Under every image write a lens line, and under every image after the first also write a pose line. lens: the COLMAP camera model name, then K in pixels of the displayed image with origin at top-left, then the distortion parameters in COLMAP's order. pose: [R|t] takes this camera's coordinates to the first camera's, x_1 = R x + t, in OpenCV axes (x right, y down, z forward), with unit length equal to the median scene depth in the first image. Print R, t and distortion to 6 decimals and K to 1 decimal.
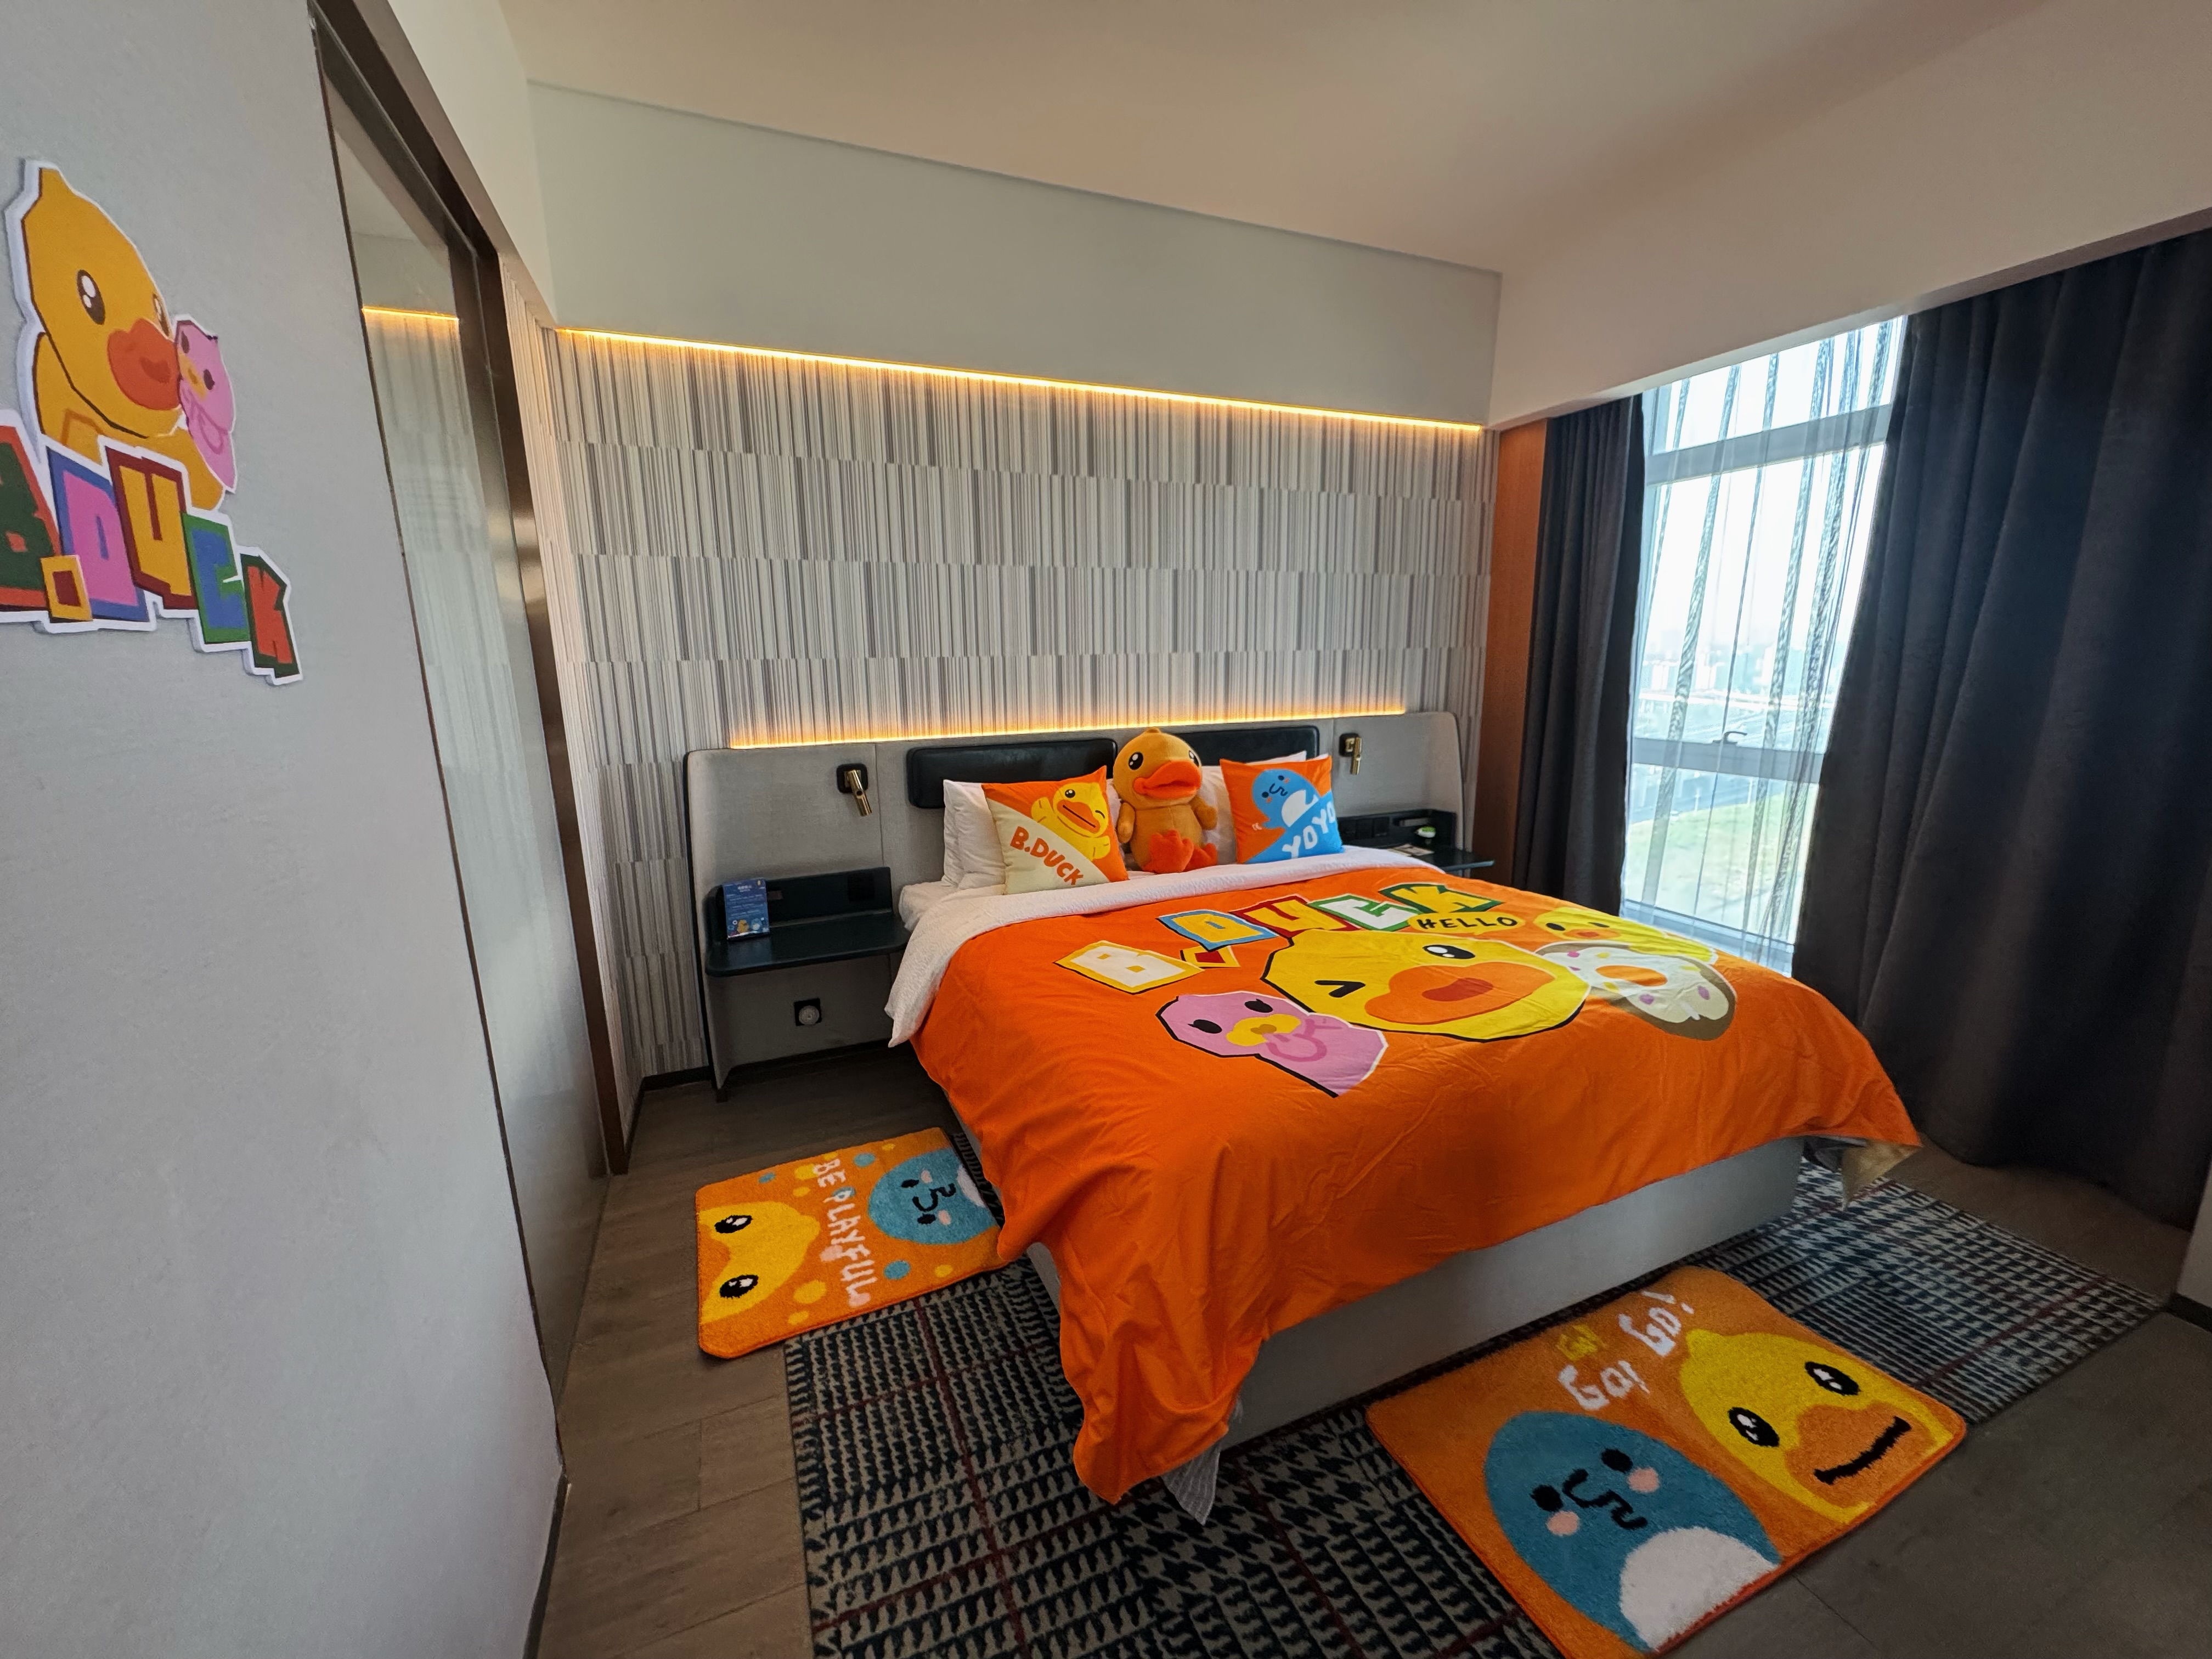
lens RADIAL K [[877.8, 0, 1102.0], [0, 877.8, 829.2], [0, 0, 1]] dist [-0.002014, 0.000319]
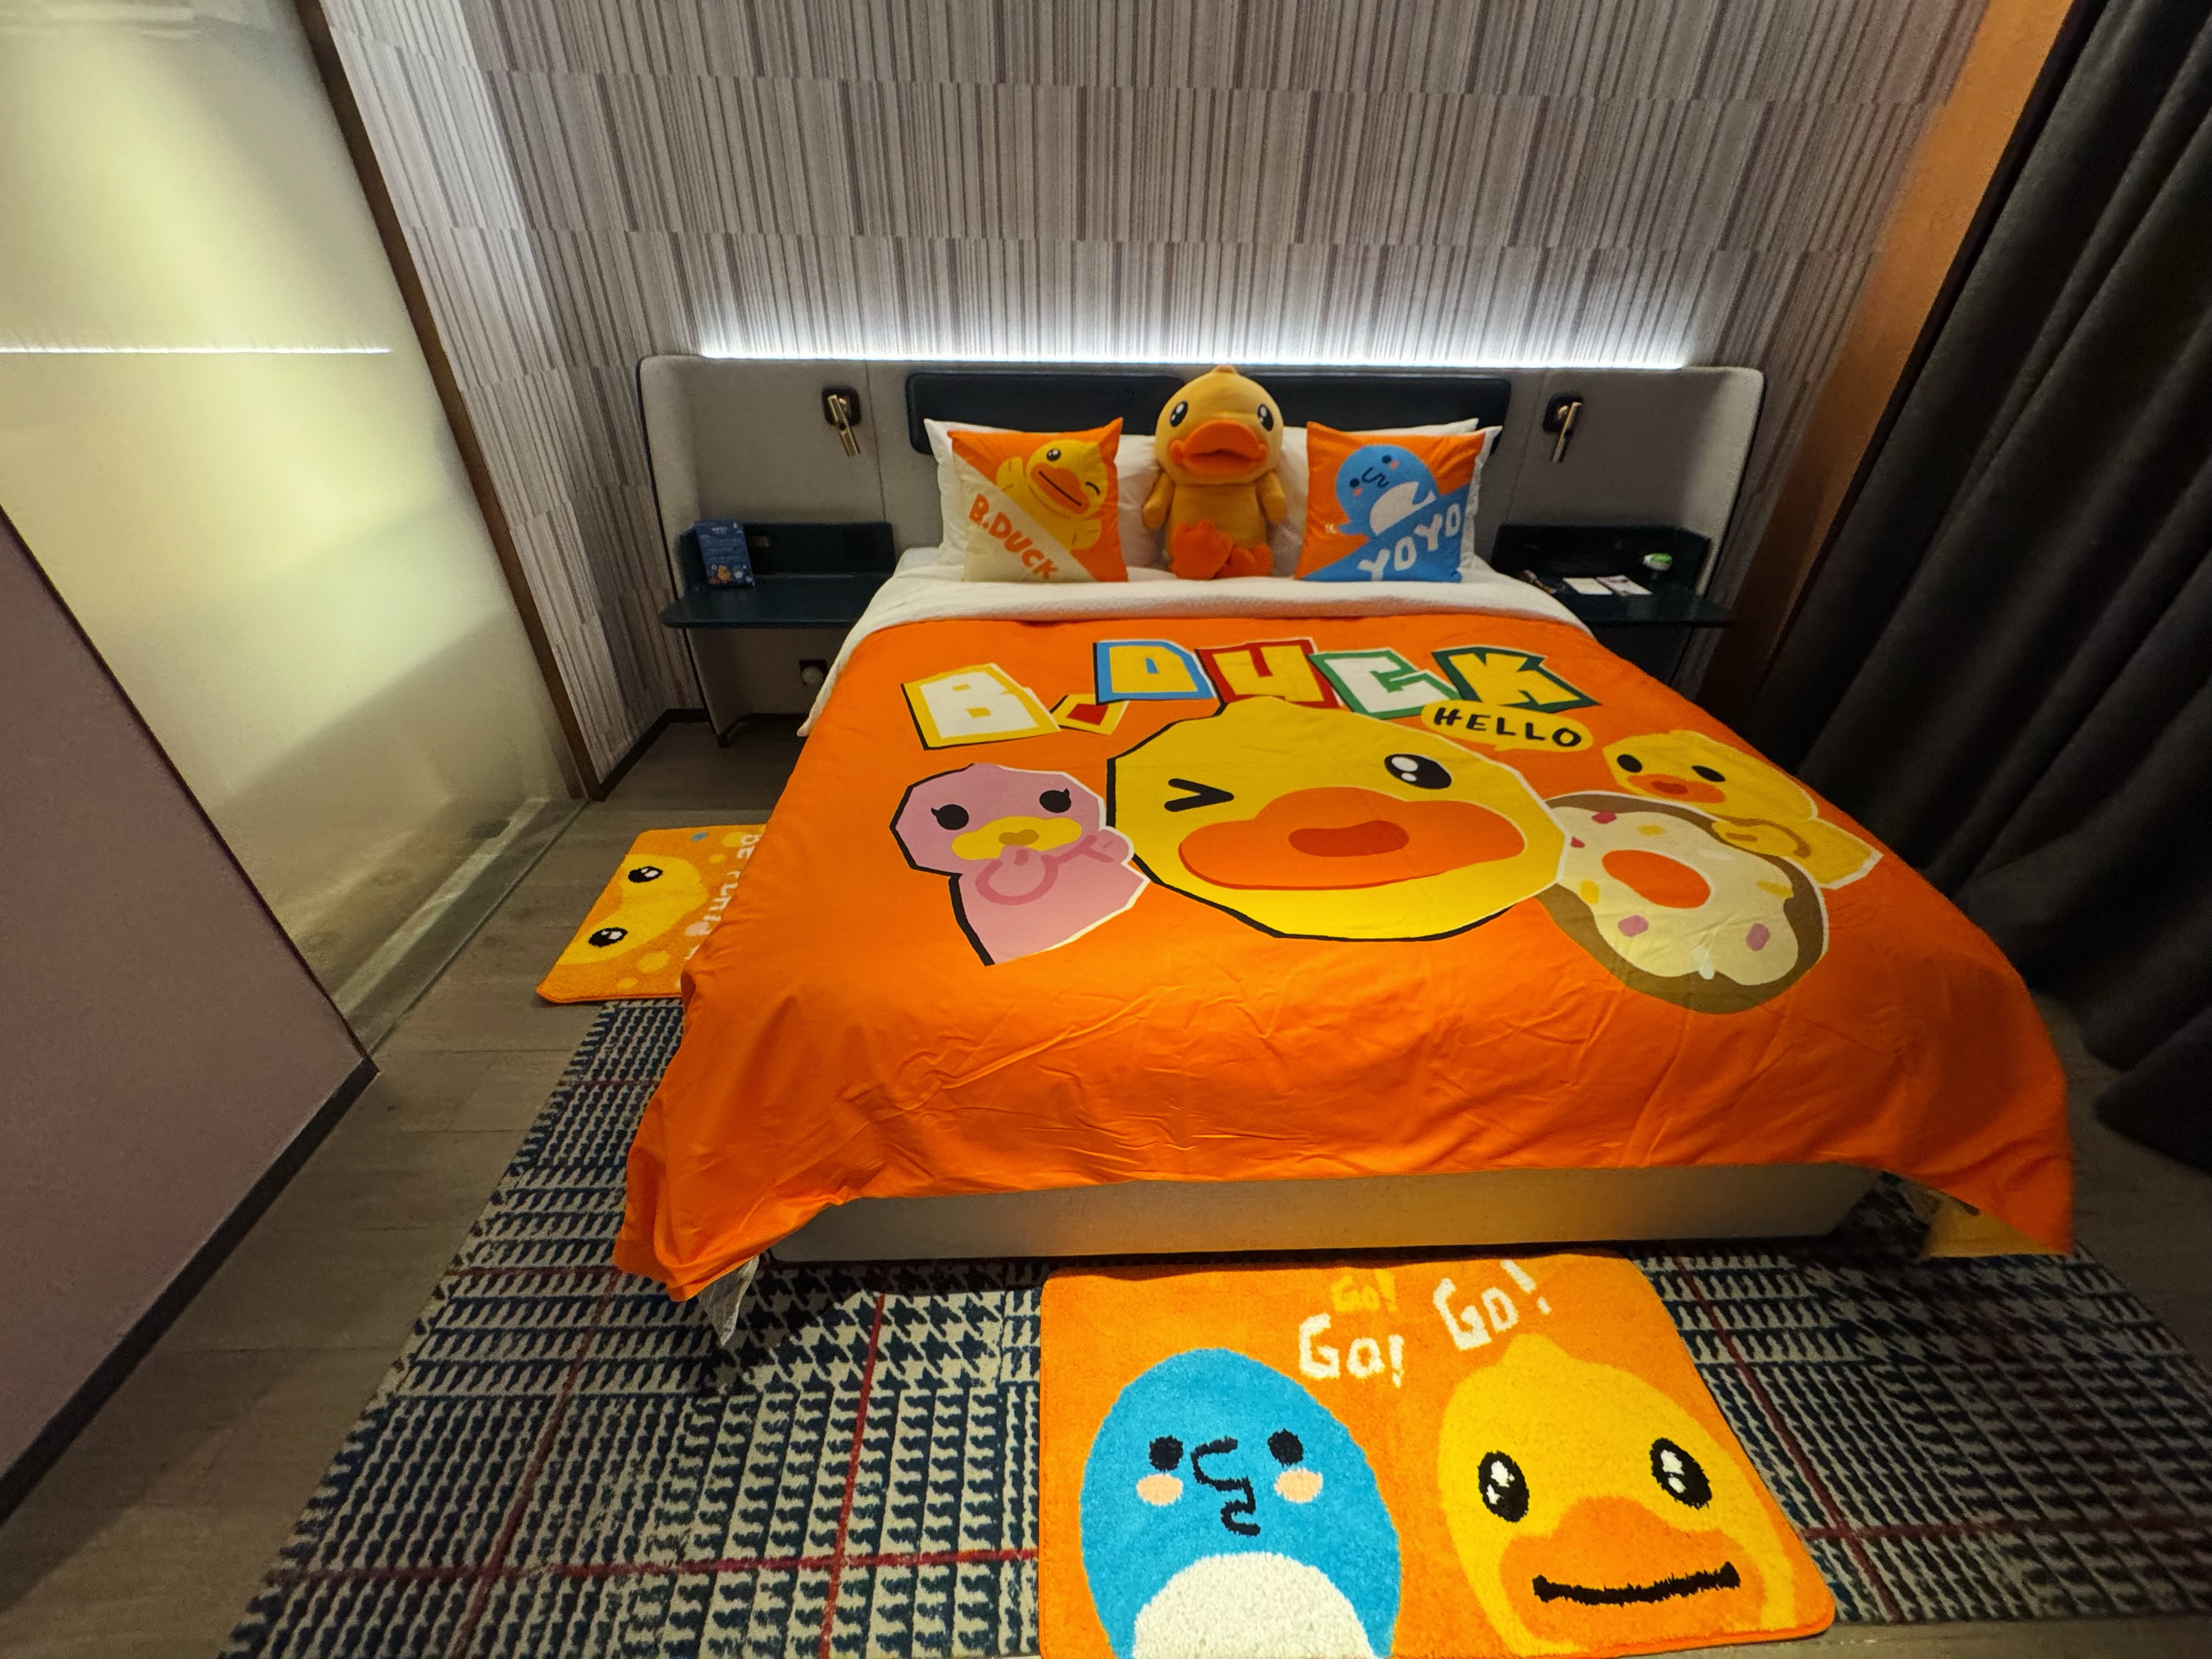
lens RADIAL K [[877.8, 0, 1113.3], [0, 877.8, 829.6], [0, 0, 1]] dist [-0.002014, 0.000319]
pose [[0.933036, 0.224894, -0.280830, 0.358516], [-0.100086, 0.911992, 0.397811, -0.062218], [0.345580, -0.343065, 0.873430, 0.294732]]
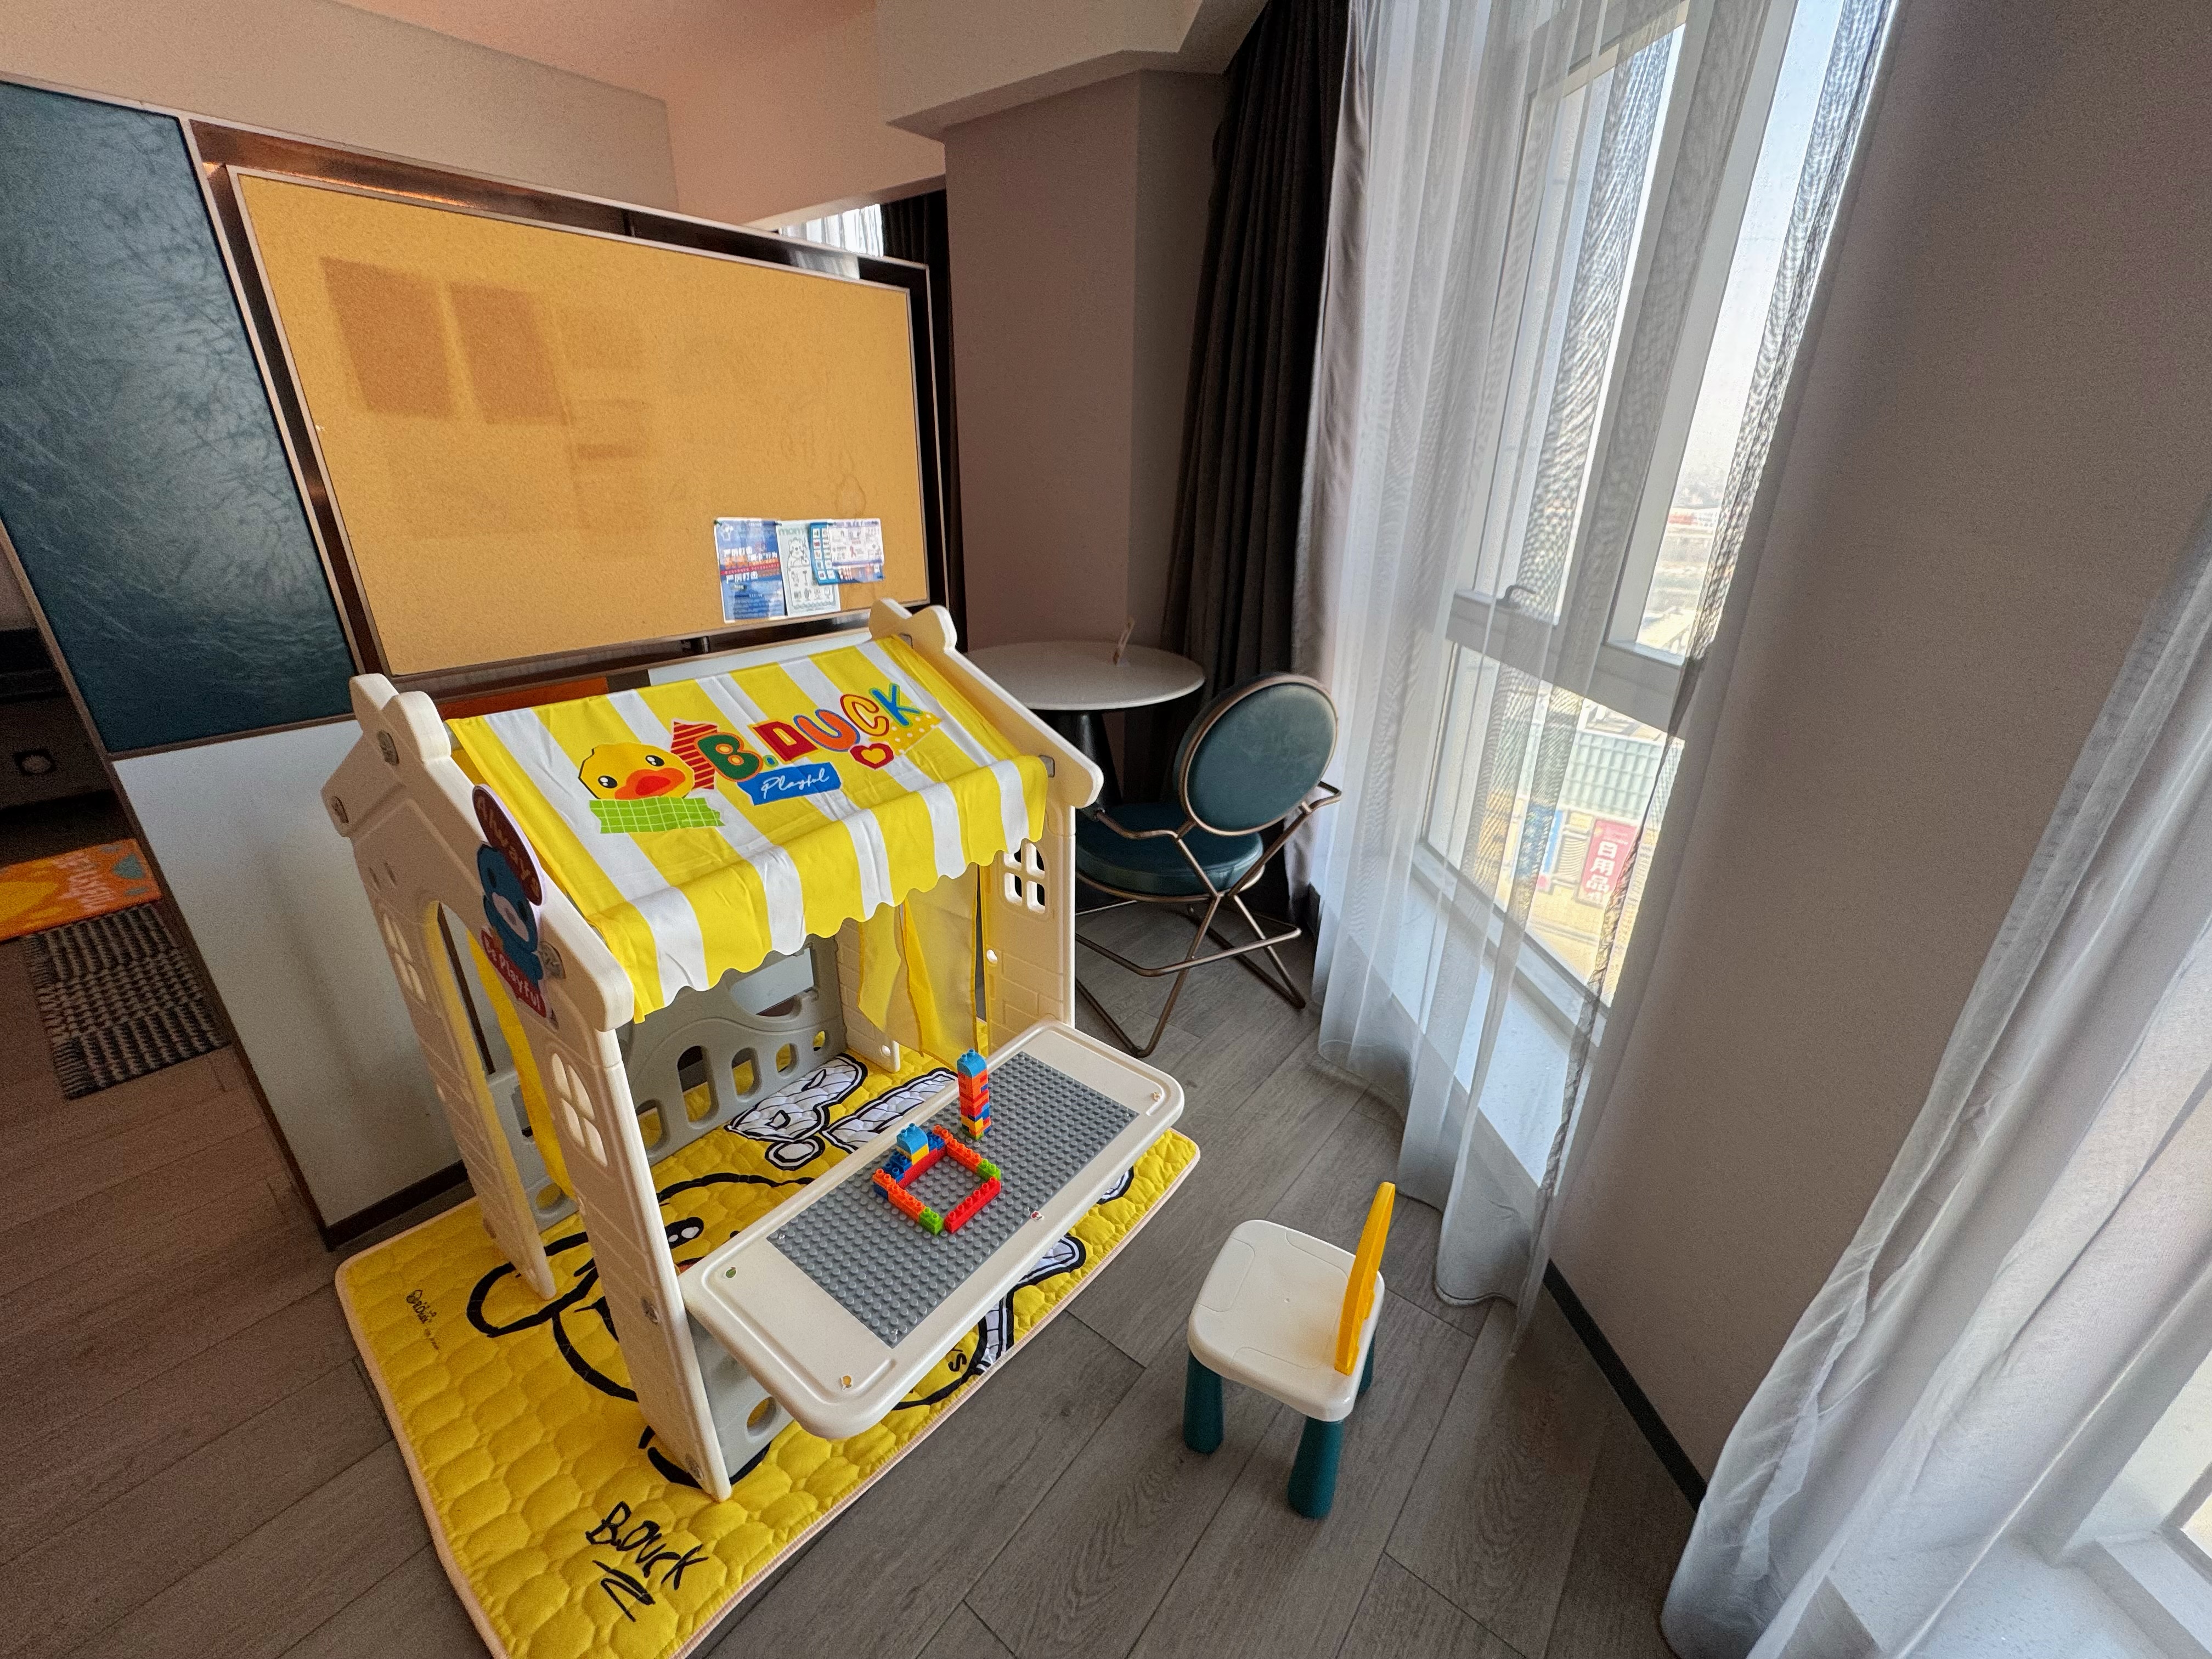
lens RADIAL K [[877.8, 0, 1089.6], [0, 877.8, 829.2], [0, 0, 1]] dist [-0.002014, 0.000319]
pose [[0.879797, -0.162400, 0.446747, 0.427915], [0.066854, 0.972762, 0.221958, 0.178470], [-0.470625, -0.165411, 0.866690, -0.776519]]
